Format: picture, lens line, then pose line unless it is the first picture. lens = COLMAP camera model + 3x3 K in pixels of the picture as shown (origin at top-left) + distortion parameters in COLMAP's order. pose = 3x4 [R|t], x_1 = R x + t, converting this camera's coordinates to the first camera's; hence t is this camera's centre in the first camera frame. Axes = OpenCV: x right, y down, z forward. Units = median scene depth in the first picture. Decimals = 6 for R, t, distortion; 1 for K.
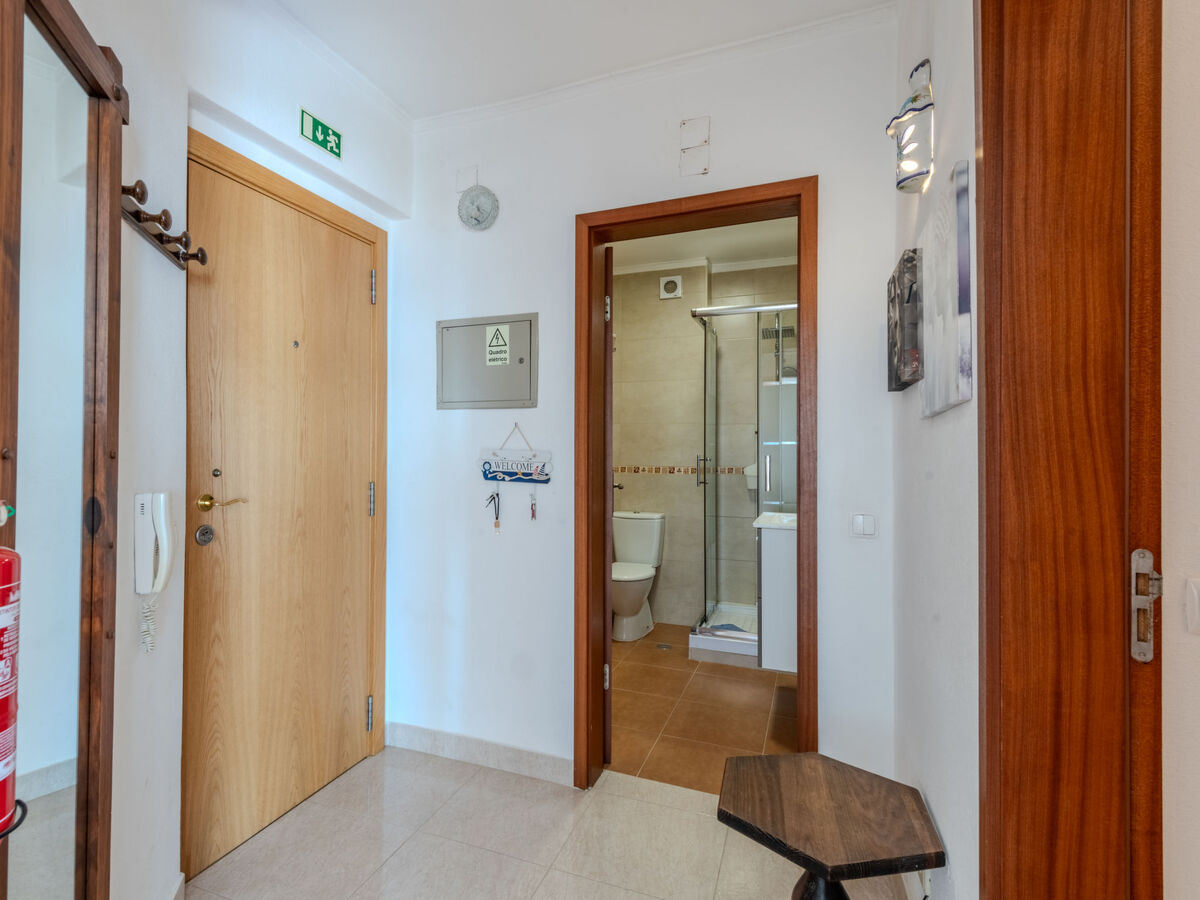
lens RADIAL K [[597.9, 0, 601.1], [0, 597.9, 448.4], [0, 0, 1]] dist [0.006953, -0.000901]
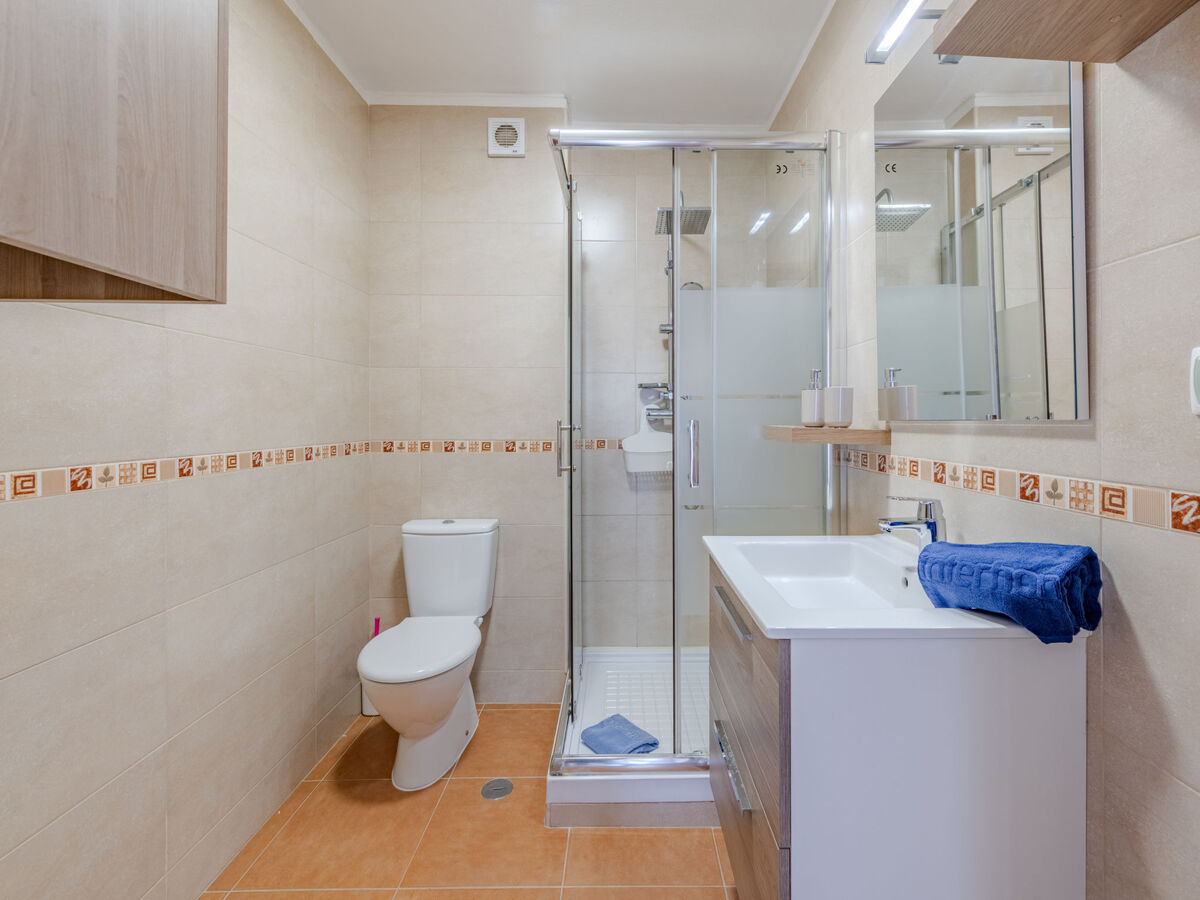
lens RADIAL K [[535.8, 0, 582.7], [0, 535.8, 417.6], [0, 0, 1]] dist [0.013175, -0.002247]
pose [[0.967698, -0.005346, 0.252057, 0.054077], [0.005201, 0.999986, 0.001243, 0.008044], [-0.252060, 0.000108, 0.967712, 0.469377]]
